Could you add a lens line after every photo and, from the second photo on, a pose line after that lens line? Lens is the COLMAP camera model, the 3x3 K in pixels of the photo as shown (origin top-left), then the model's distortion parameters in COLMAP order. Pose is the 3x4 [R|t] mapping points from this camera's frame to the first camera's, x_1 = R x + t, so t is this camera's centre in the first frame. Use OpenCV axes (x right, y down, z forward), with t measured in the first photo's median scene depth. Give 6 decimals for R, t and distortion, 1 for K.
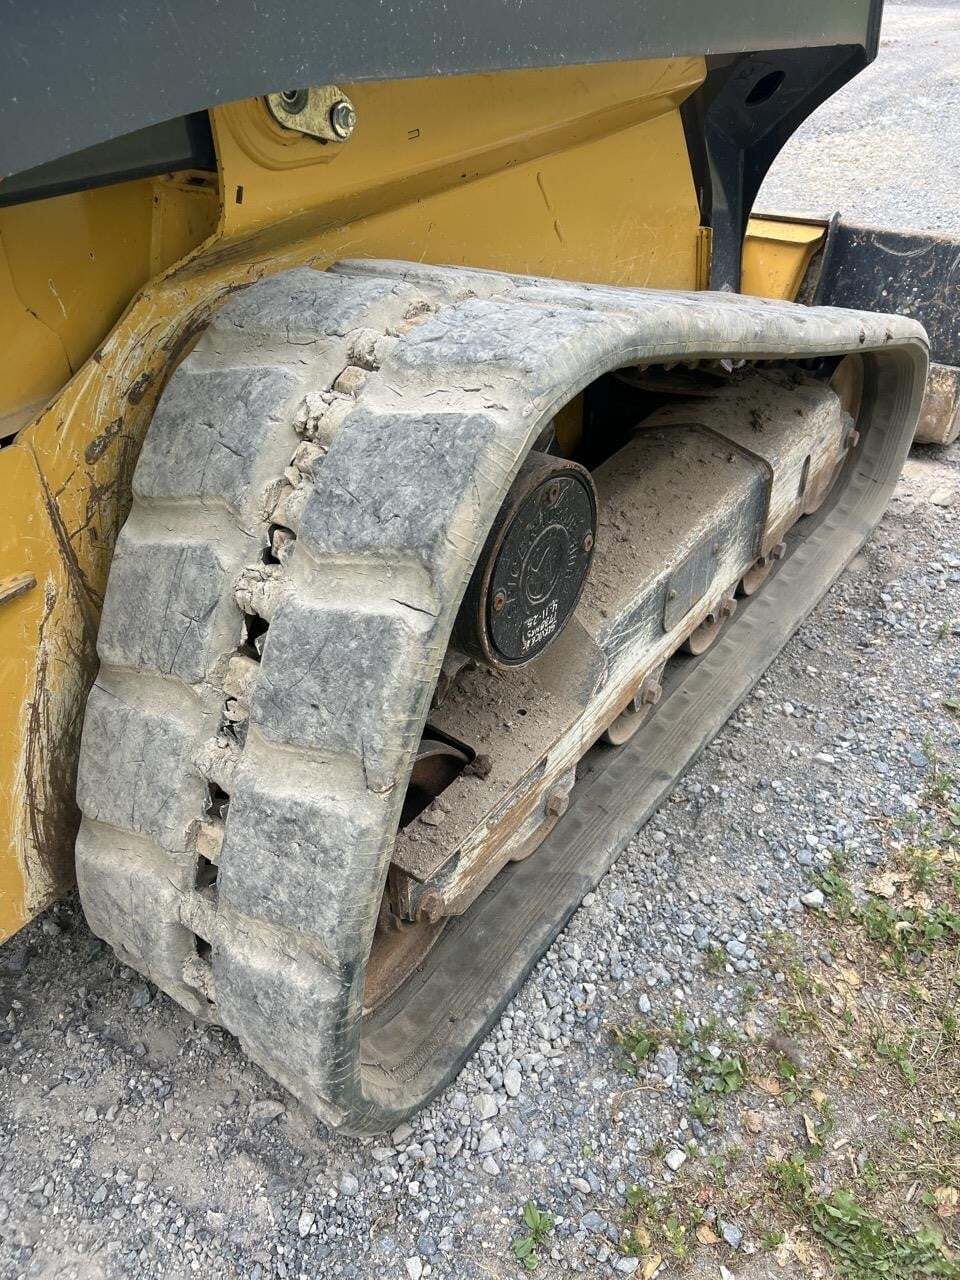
lens RADIAL K [[966.8, 0, 478.2], [0, 966.8, 635.7], [0, 0, 1]] dist [0.070857, -0.094469]
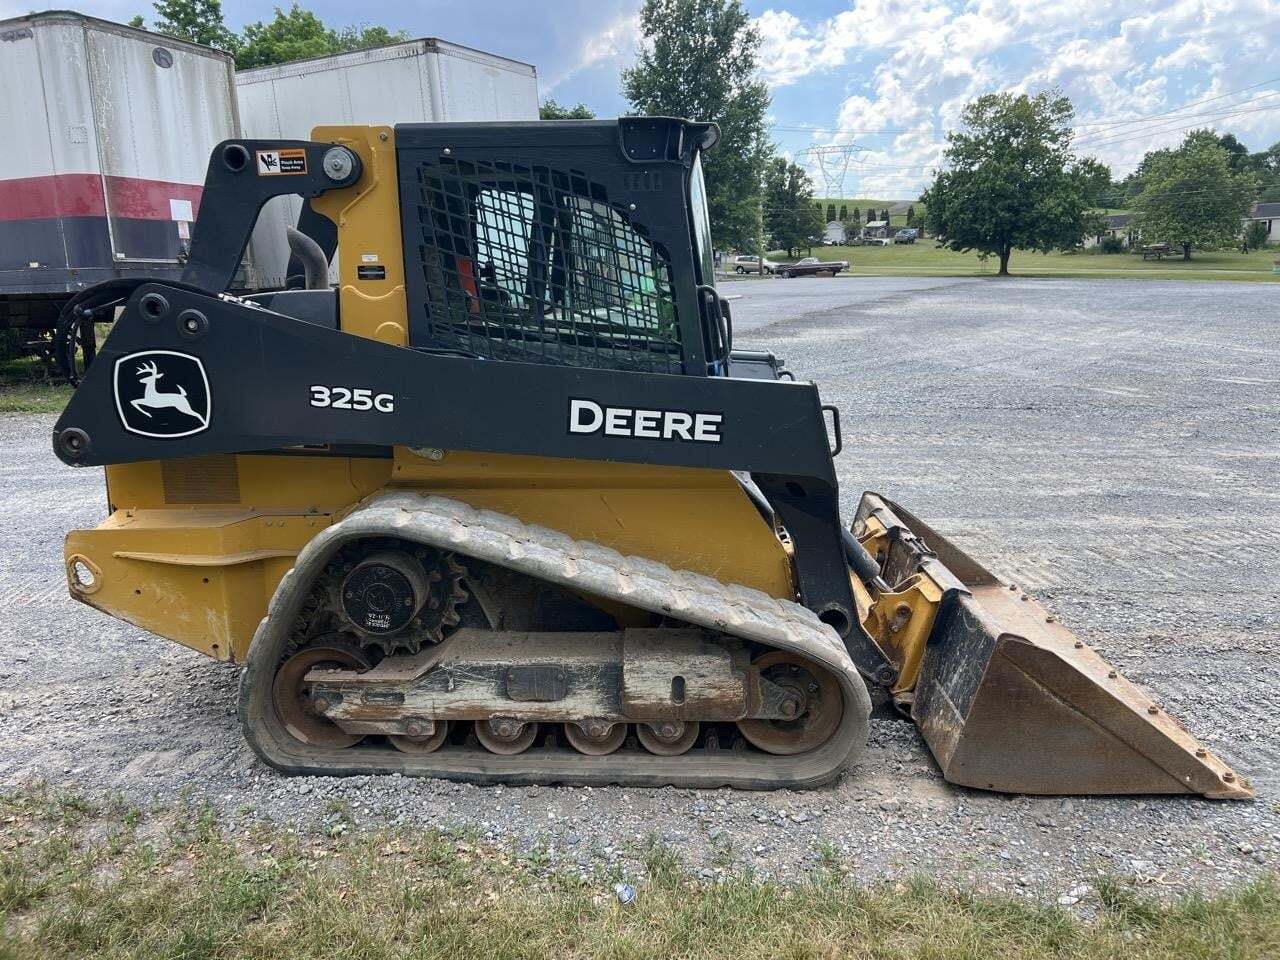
lens RADIAL K [[952.4, 0, 643.4], [0, 952.4, 481.2], [0, 0, 1]] dist [0.108787, -0.156585]
pose [[0.555980, 0.194002, -0.808239, 2.691657], [-0.505034, 0.851153, -0.143105, -0.348089], [0.660172, 0.487752, 0.571201, -0.263927]]
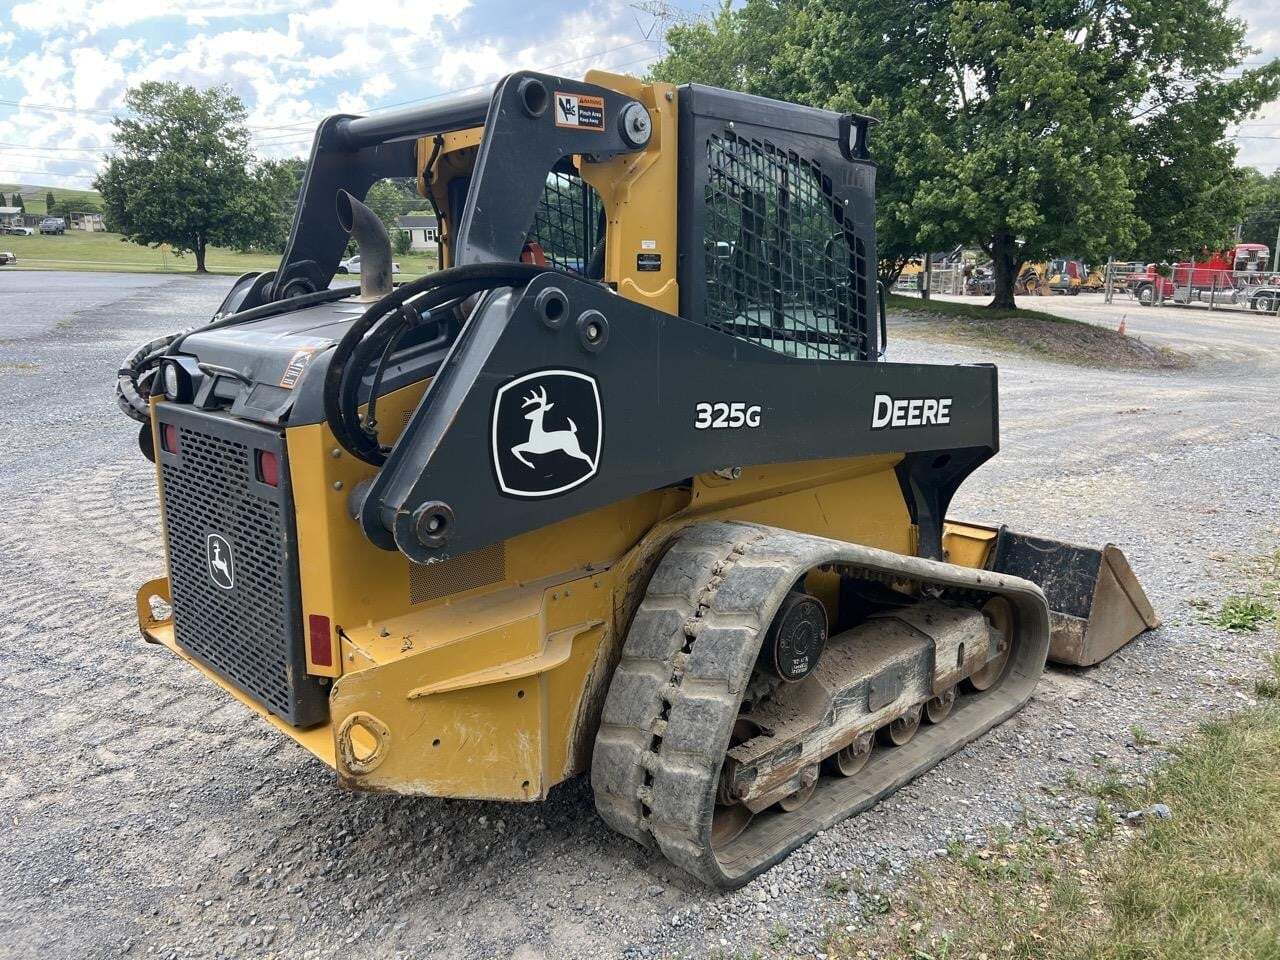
lens RADIAL K [[952.4, 0, 643.4], [0, 952.4, 481.2], [0, 0, 1]] dist [0.108787, -0.156585]
pose [[0.984564, 0.070025, -0.160408, 0.033094], [-0.130944, 0.902819, -0.409600, 0.612610], [0.116137, 0.424281, 0.898052, -1.393556]]
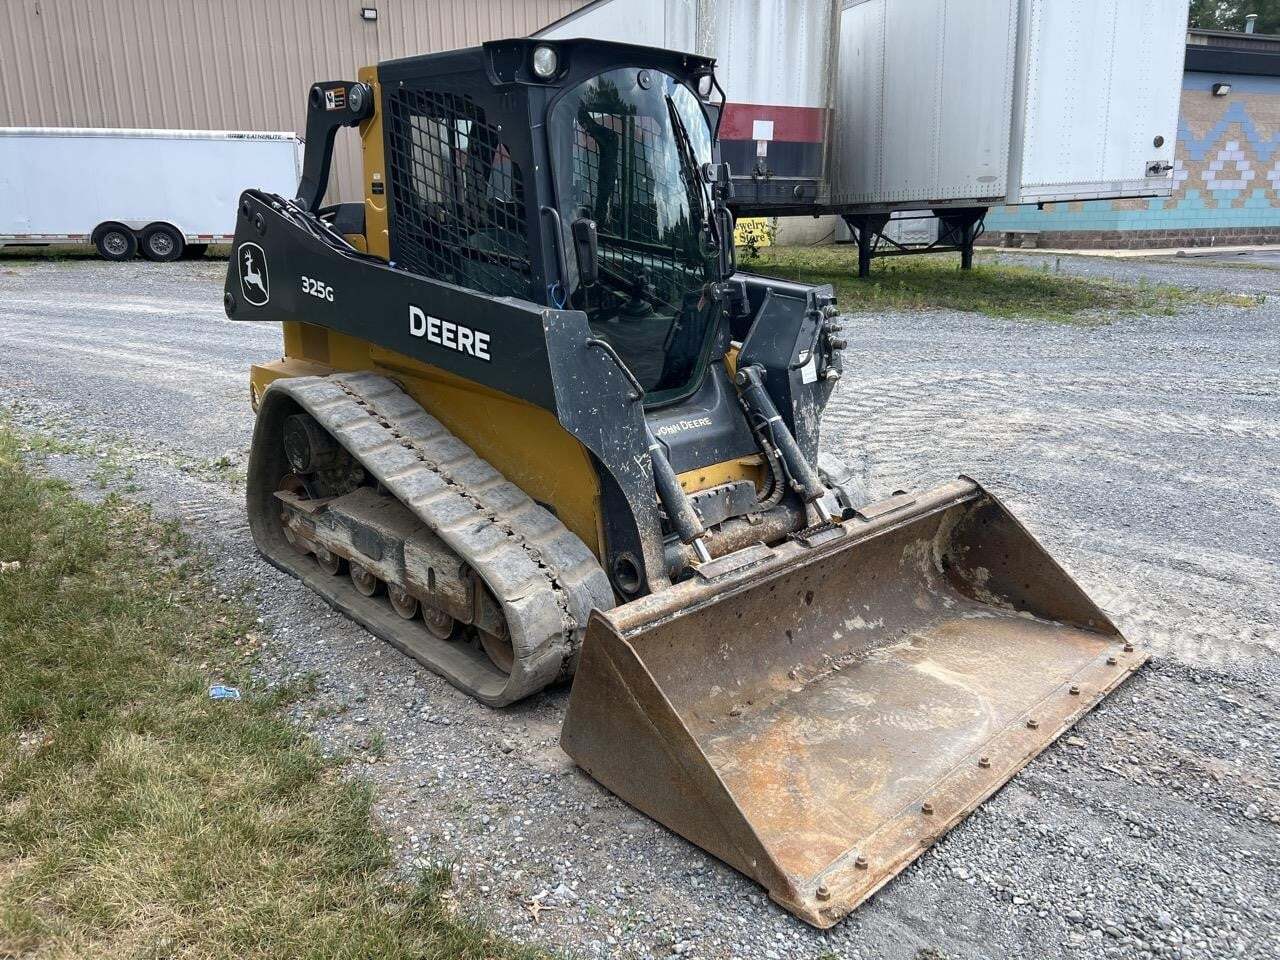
lens RADIAL K [[968.9, 0, 632.4], [0, 968.9, 478.2], [0, 0, 1]] dist [0.066955, -0.088000]
pose [[-0.177751, 0.301812, -0.936650, 3.325843], [-0.599196, 0.721830, 0.346303, -2.007653], [0.780621, 0.622792, 0.052539, 1.864857]]
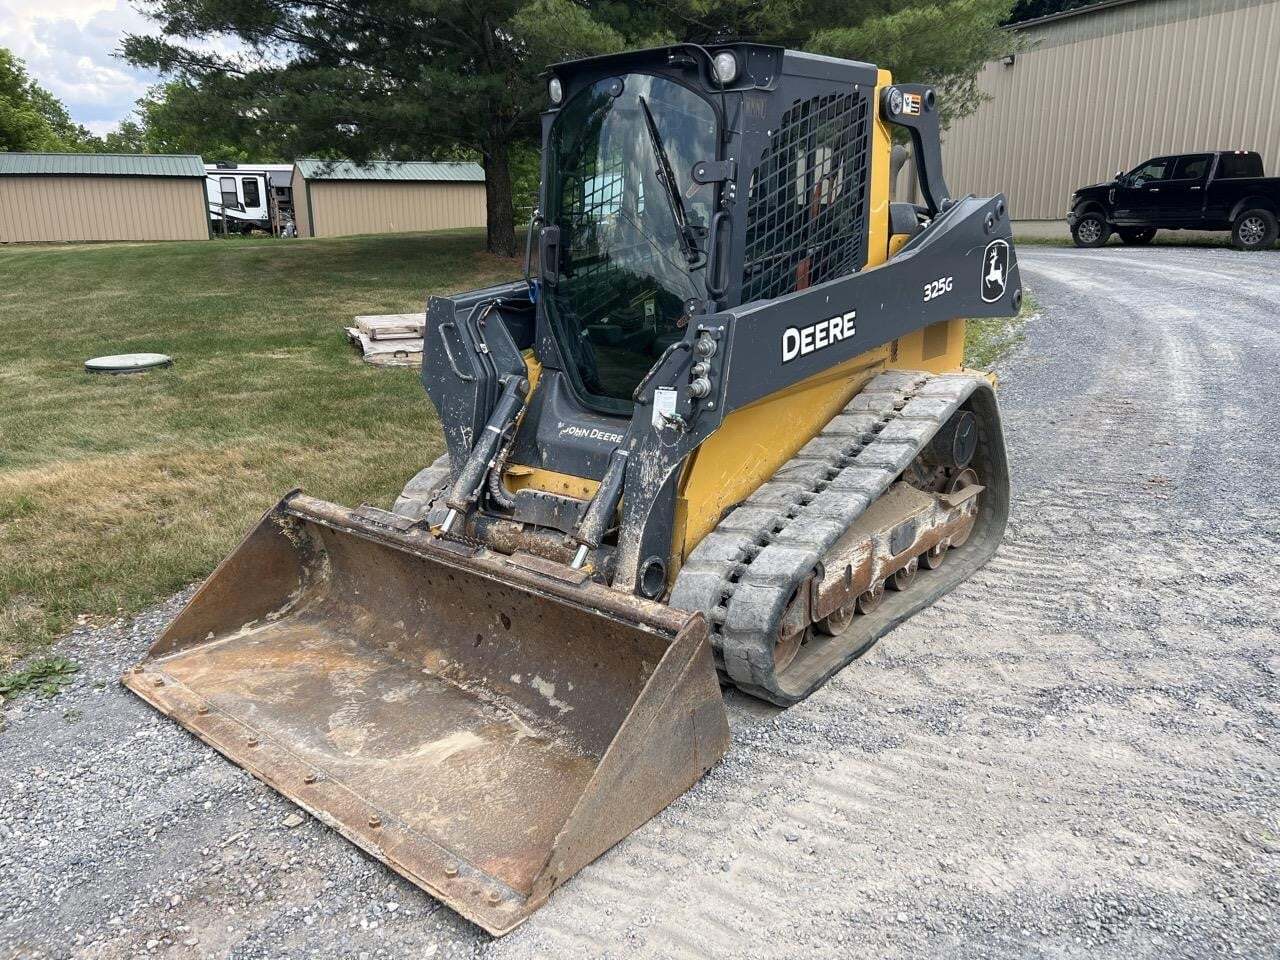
lens RADIAL K [[966.8, 0, 637.1], [0, 966.8, 492.3], [0, 0, 1]] dist [0.070857, -0.094469]
pose [[-0.994165, 0.034390, 0.102244, 0.586052], [0.102884, 0.587182, 0.802890, -3.208387], [-0.032424, 0.808724, -0.587294, 3.580233]]
